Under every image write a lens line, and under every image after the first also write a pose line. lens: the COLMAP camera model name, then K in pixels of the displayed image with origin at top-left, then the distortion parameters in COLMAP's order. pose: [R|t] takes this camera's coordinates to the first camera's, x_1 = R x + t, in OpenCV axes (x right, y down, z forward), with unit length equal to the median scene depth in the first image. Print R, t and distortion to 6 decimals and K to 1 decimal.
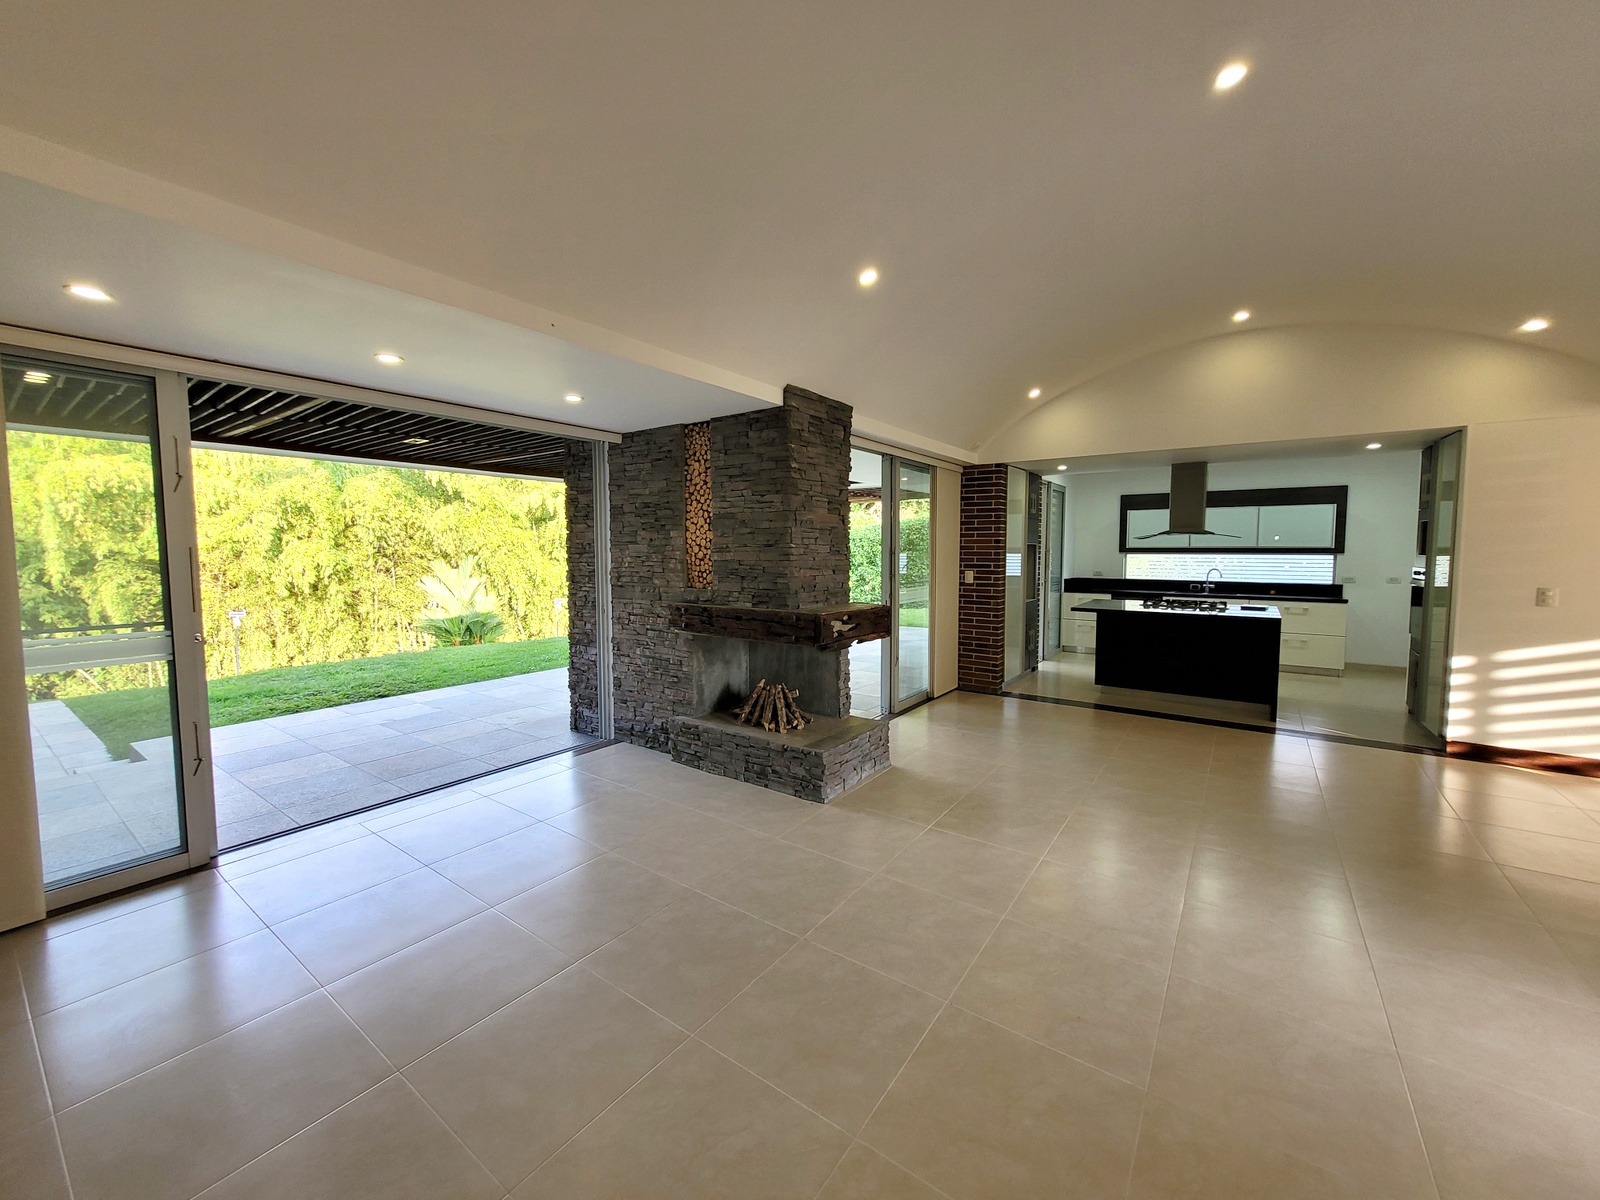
lens RADIAL K [[625.1, 0, 804.1], [0, 625.1, 587.8], [0, 0, 1]] dist [-0.000411, 0.000398]
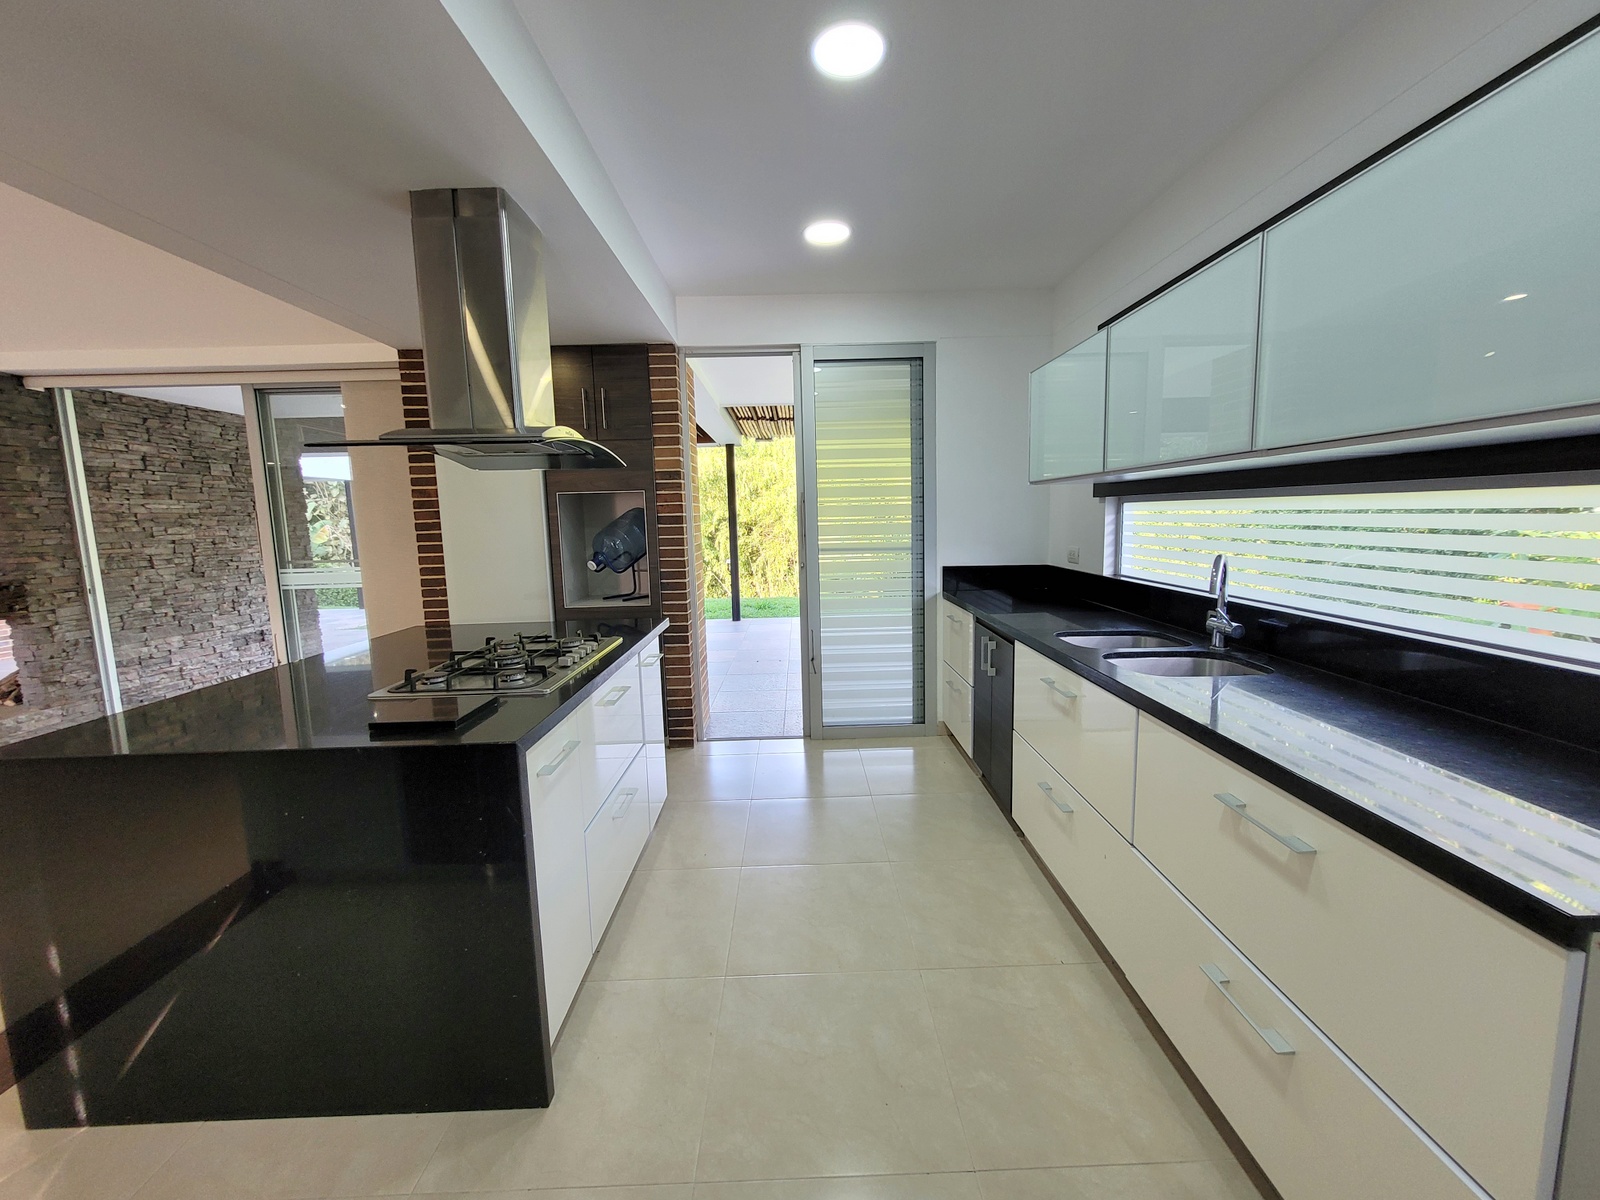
lens RADIAL K [[625.1, 0, 804.1], [0, 625.1, 587.8], [0, 0, 1]] dist [-0.000411, 0.000398]
pose [[0.590902, 0.077228, -0.803038, 1.352699], [-0.025574, 0.996700, 0.077034, -0.057406], [0.806338, -0.024983, 0.590927, 1.306923]]
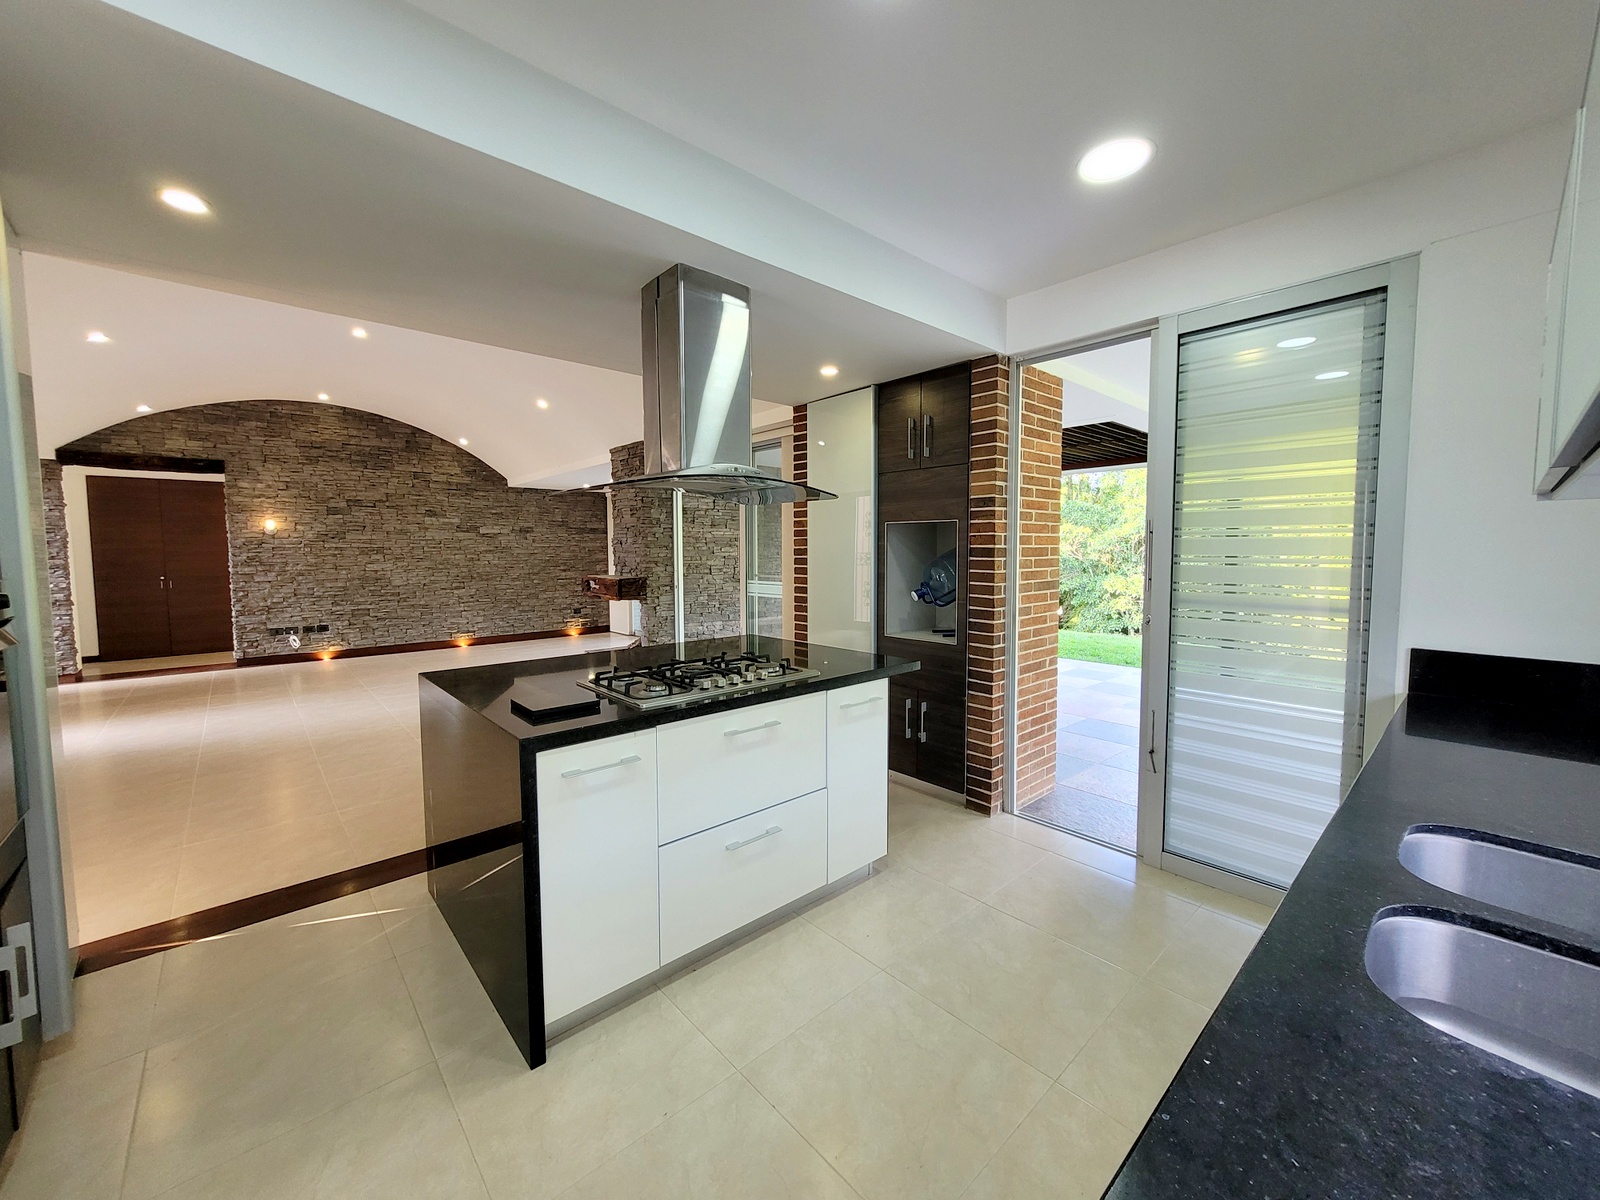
lens RADIAL K [[625.1, 0, 804.1], [0, 625.1, 587.8], [0, 0, 1]] dist [-0.000411, 0.000398]
pose [[-0.219303, 0.060734, -0.973765, 1.339809], [-0.059686, 0.995356, 0.075523, -0.078960], [0.973829, 0.074682, -0.214660, 1.597384]]
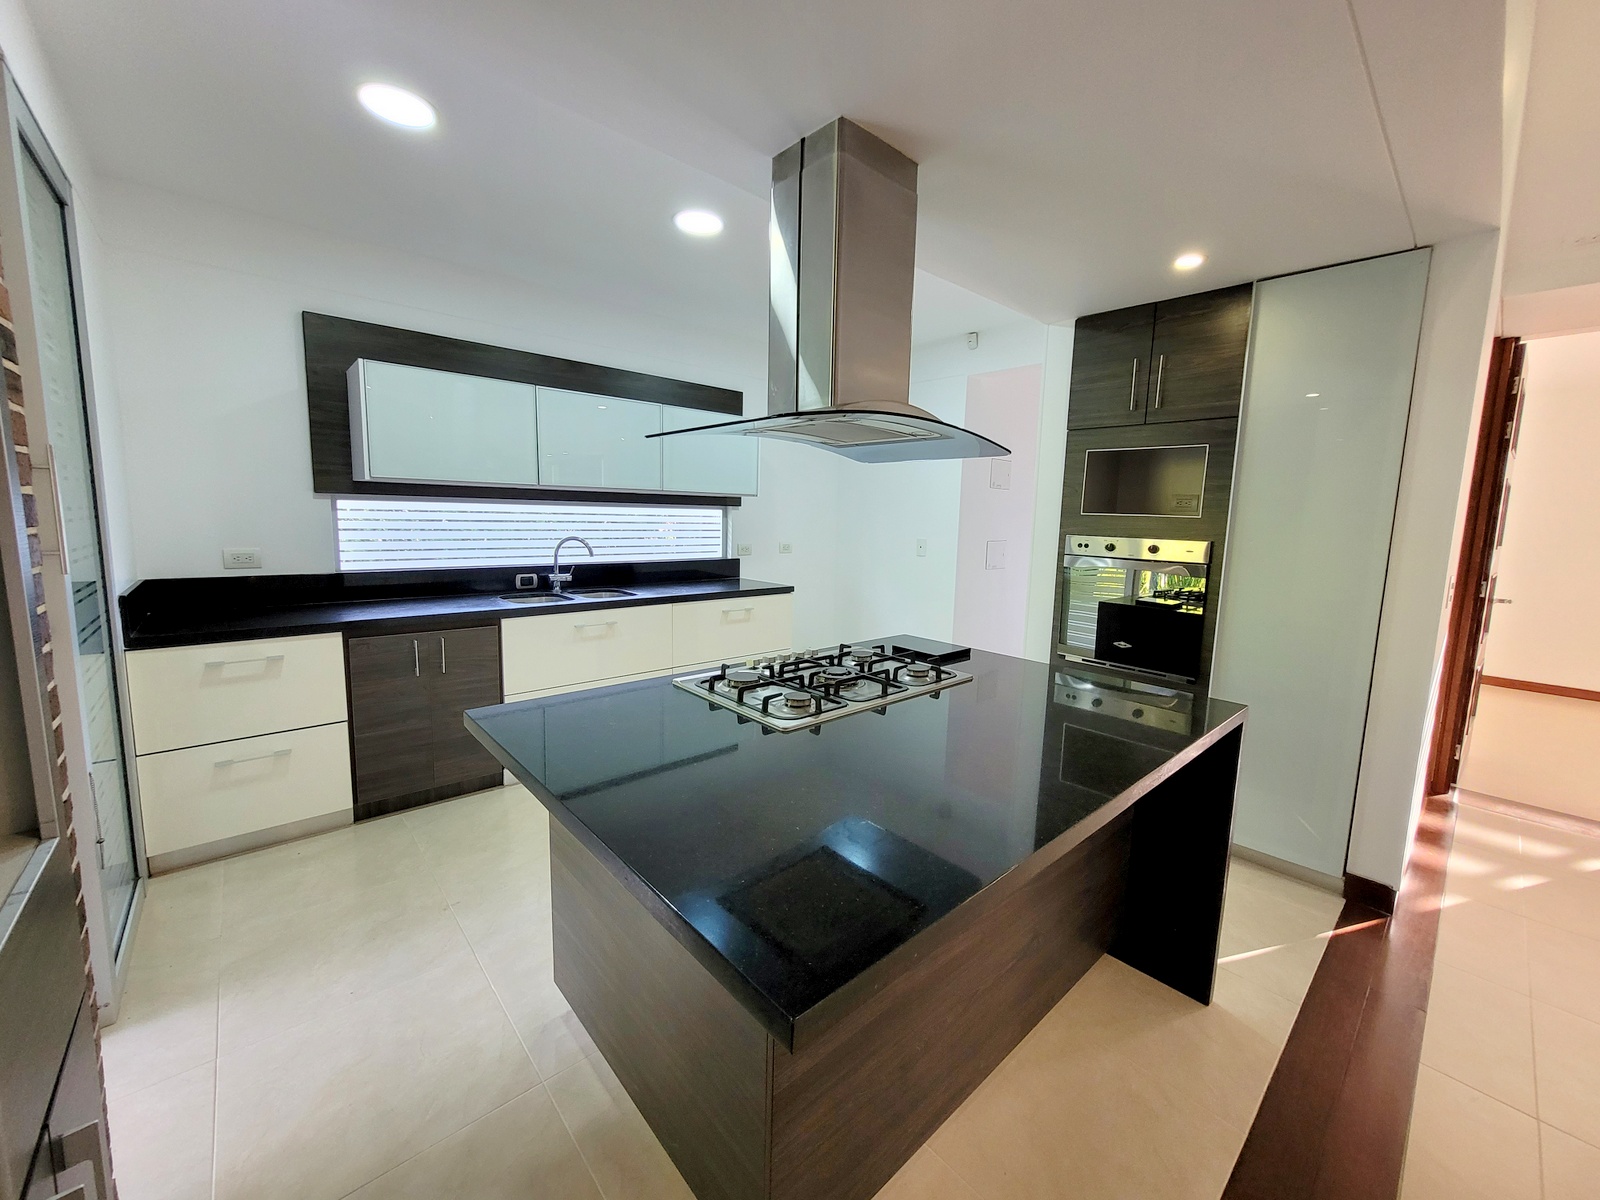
lens RADIAL K [[635.1, 0, 811.2], [0, 635.1, 593.8], [0, 0, 1]] dist [-0.000756, -0.000223]
pose [[0.206000, -0.122499, 0.970854, 0.448165], [0.032652, 0.992442, 0.118295, -0.068975], [-0.978007, 0.007331, 0.208443, 1.328209]]
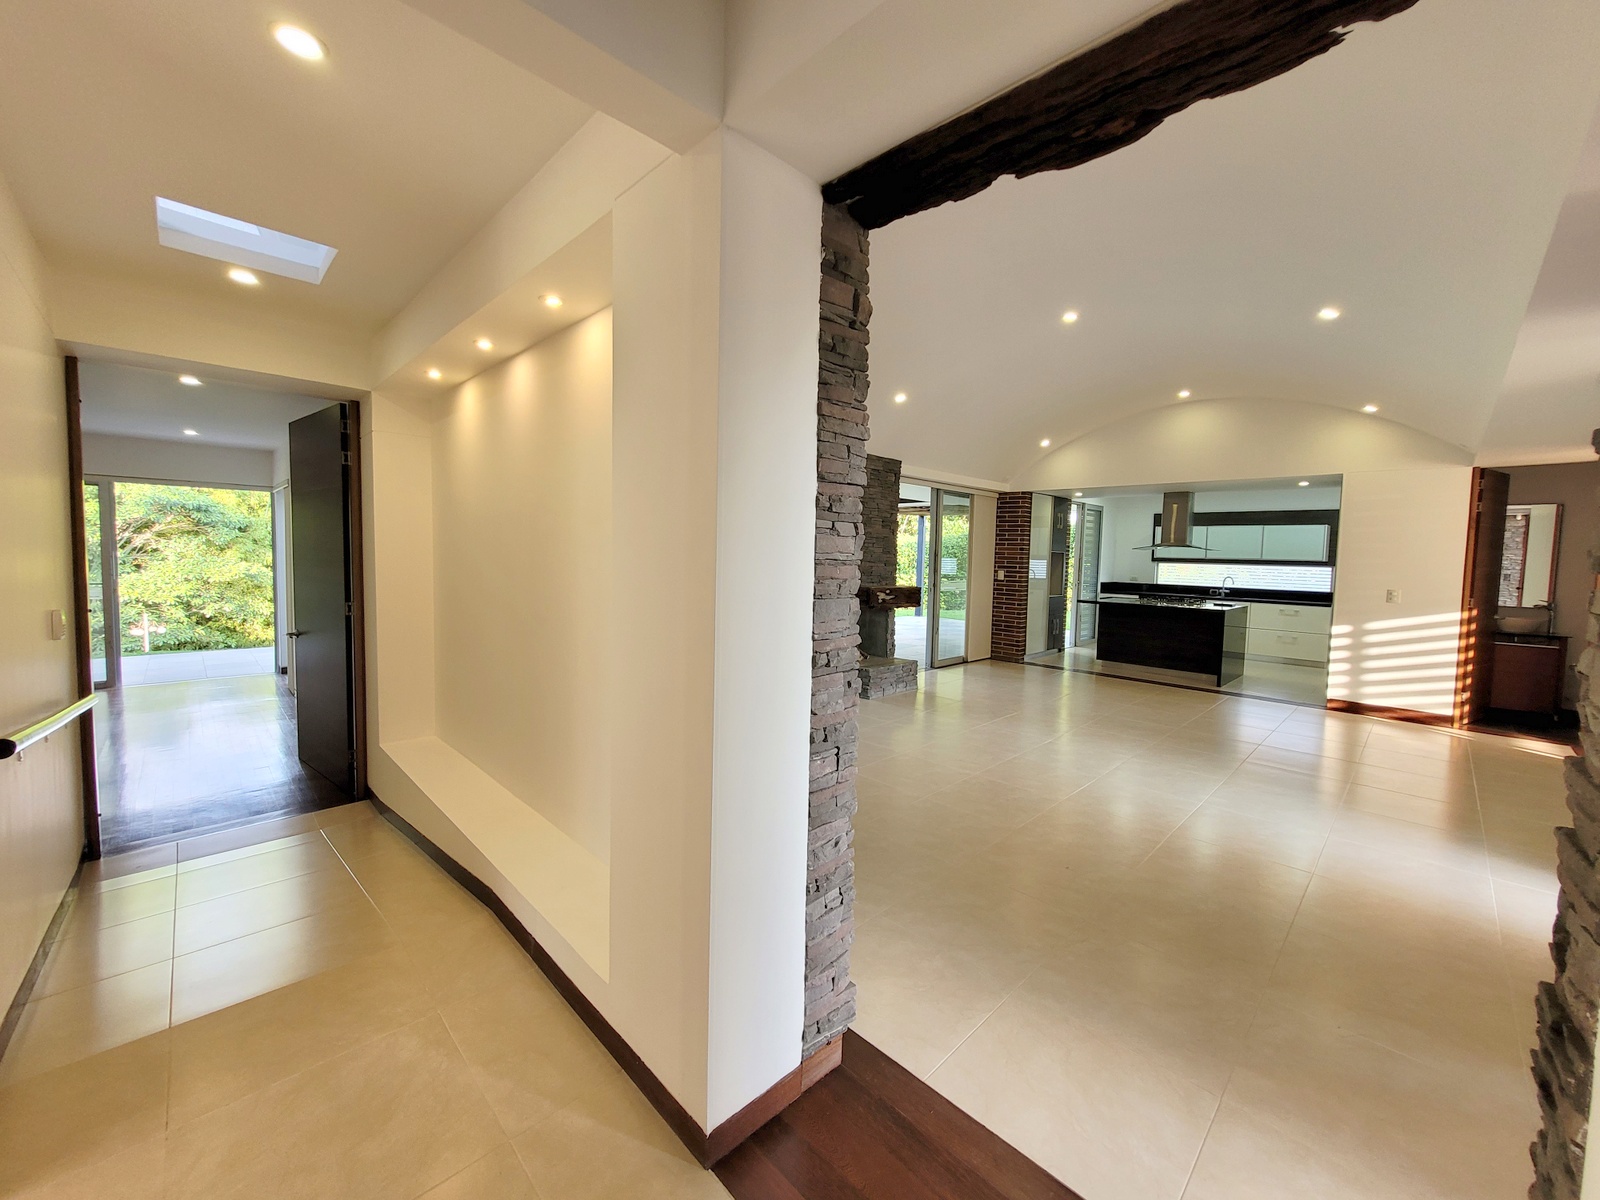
lens RADIAL K [[625.1, 0, 804.1], [0, 625.1, 587.8], [0, 0, 1]] dist [-0.000411, 0.000398]
pose [[0.984549, 0.033294, -0.171916, 0.112417], [-0.034965, 0.999366, -0.006703, 0.048336], [0.171584, 0.012611, 0.985089, -0.570103]]
